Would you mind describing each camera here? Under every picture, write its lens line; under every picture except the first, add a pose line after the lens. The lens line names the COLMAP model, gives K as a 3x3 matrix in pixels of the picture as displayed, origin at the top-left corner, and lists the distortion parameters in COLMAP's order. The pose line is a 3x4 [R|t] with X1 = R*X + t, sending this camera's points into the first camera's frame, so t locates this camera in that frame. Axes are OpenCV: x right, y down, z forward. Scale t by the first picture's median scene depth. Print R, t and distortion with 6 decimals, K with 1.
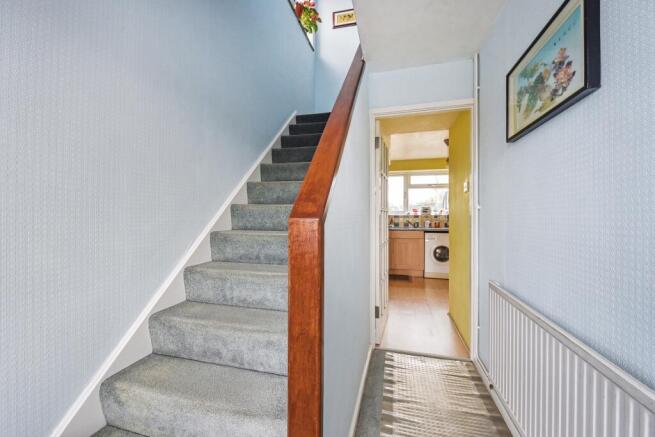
lens RADIAL K [[265.7, 0, 325.8], [0, 265.7, 218.3], [0, 0, 1]] dist [0.000043, -0.000130]
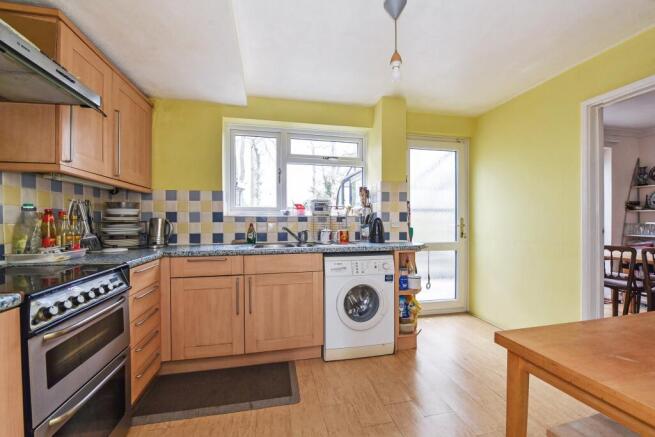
lens RADIAL K [[265.7, 0, 333.6], [0, 265.7, 218.5], [0, 0, 1]] dist [0.000043, -0.000130]
pose [[0.883003, -0.001814, 0.469364, 0.165532], [0.003899, 0.999986, -0.003471, -0.006182], [-0.469351, 0.004895, 0.882998, 0.554776]]
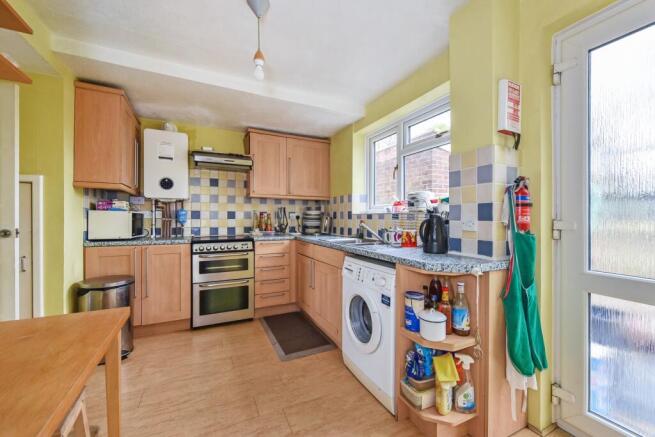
lens RADIAL K [[265.7, 0, 334.0], [0, 265.7, 217.9], [0, 0, 1]] dist [0.000043, -0.000130]
pose [[0.658029, -0.001265, -0.752992, 0.607455], [0.001376, 0.999999, -0.000477, -0.004634], [0.752991, -0.000722, 0.658030, 0.644306]]
